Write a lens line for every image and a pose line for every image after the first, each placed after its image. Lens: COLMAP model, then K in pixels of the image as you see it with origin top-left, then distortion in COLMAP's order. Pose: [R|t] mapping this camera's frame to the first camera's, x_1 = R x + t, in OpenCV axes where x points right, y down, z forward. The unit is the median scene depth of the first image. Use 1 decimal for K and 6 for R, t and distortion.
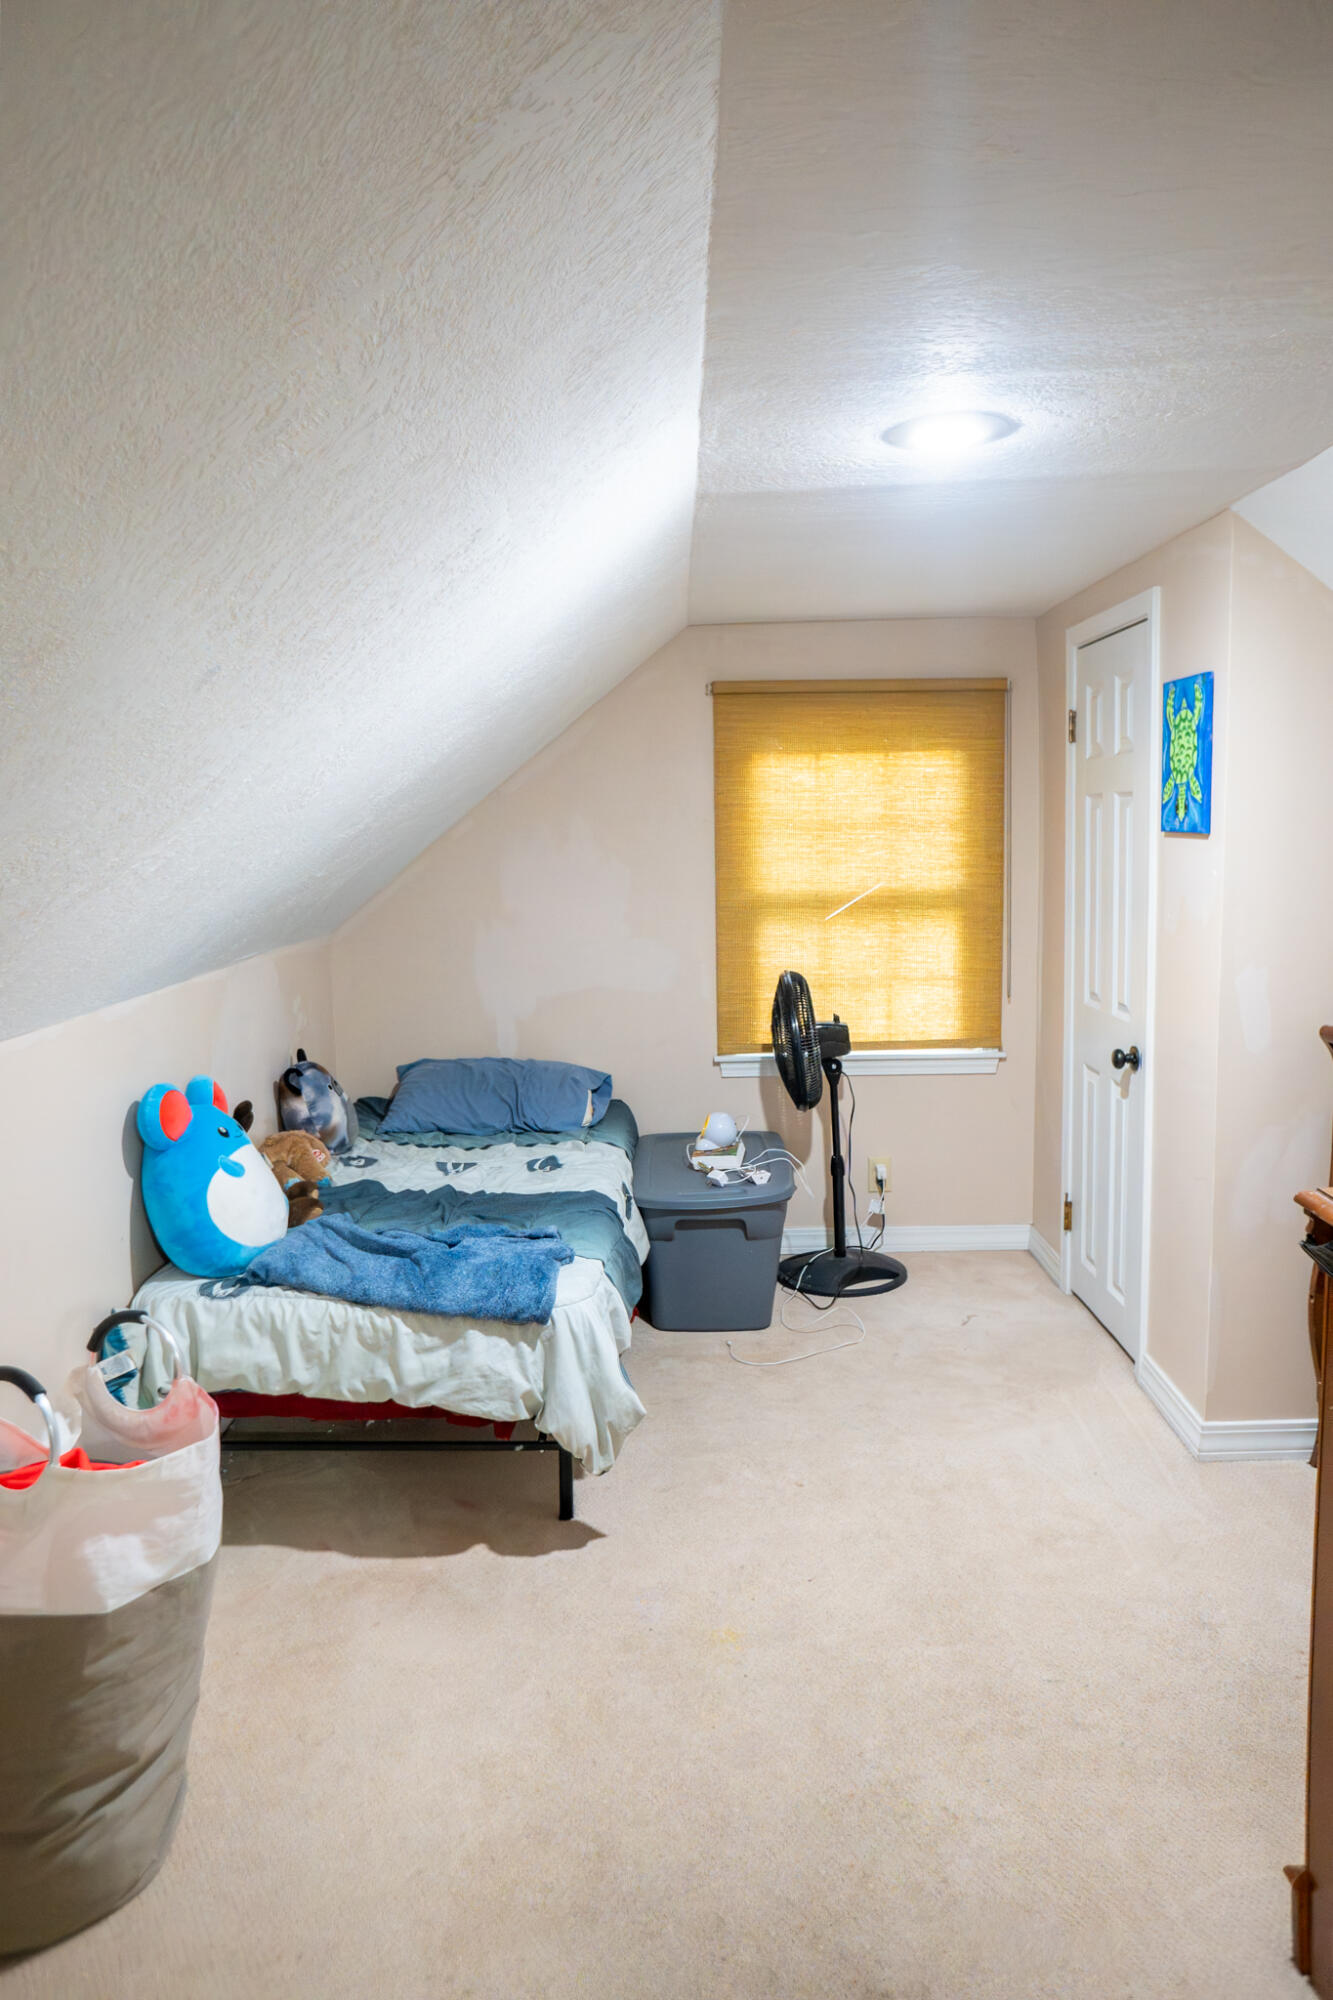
lens RADIAL K [[1348.4, 0, 666.2], [0, 1348.4, 996.1], [0, 0, 1]] dist [-0.062776, 0.086755]
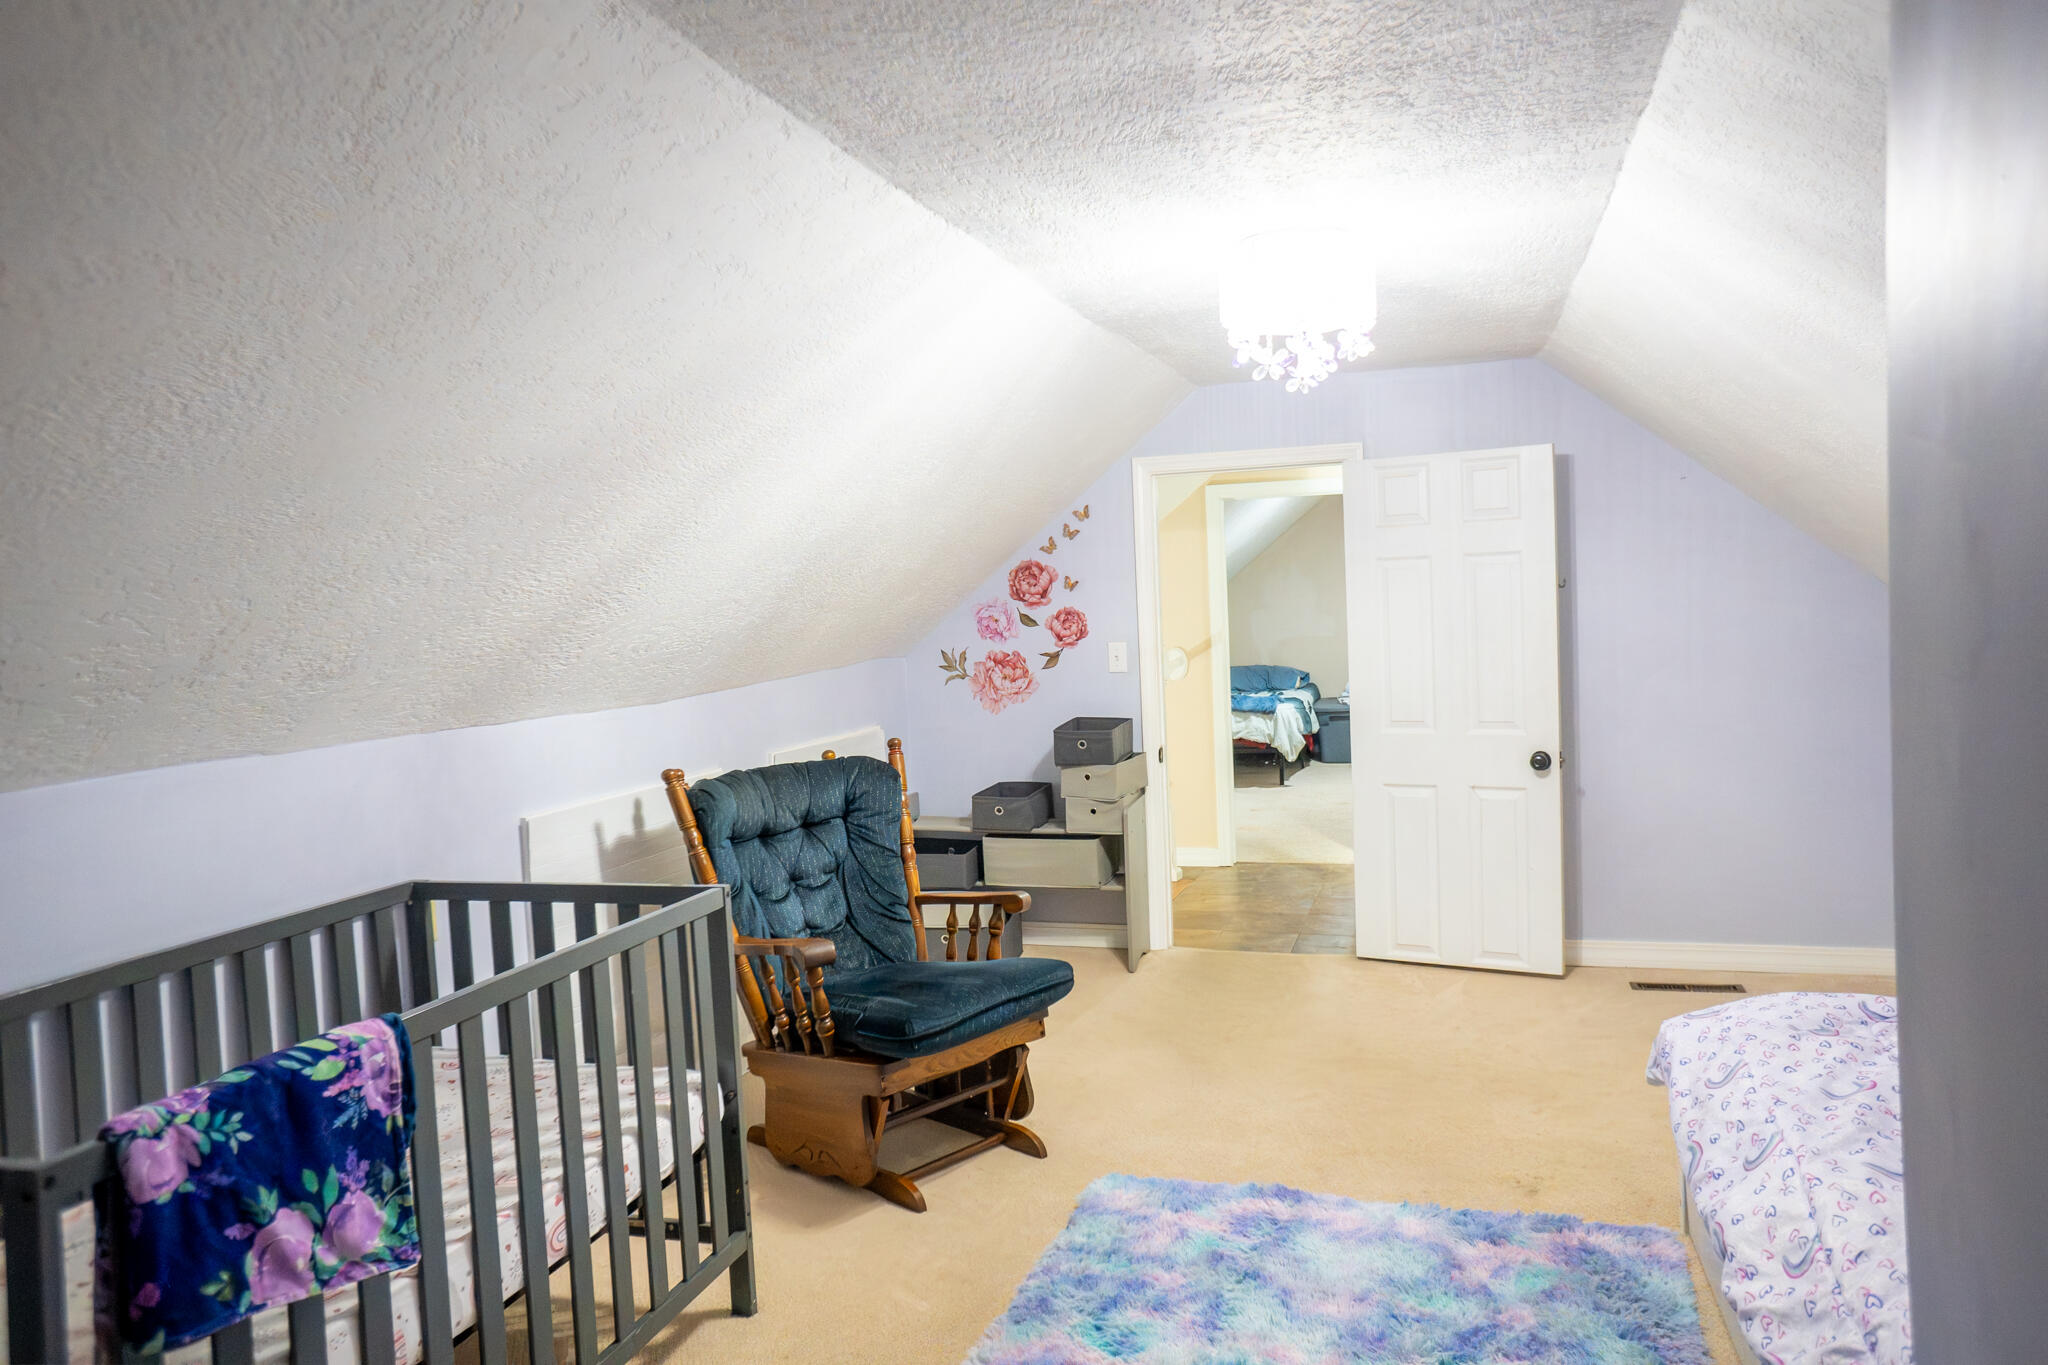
lens RADIAL K [[1380.7, 0, 1024.7], [0, 1380.7, 679.9], [0, 0, 1]] dist [-0.062776, 0.086755]
pose [[0.955879, -0.007972, -0.293653, 0.279573], [-0.008870, 0.998393, -0.055978, 0.308900], [0.293627, 0.056113, 0.954272, -2.119154]]
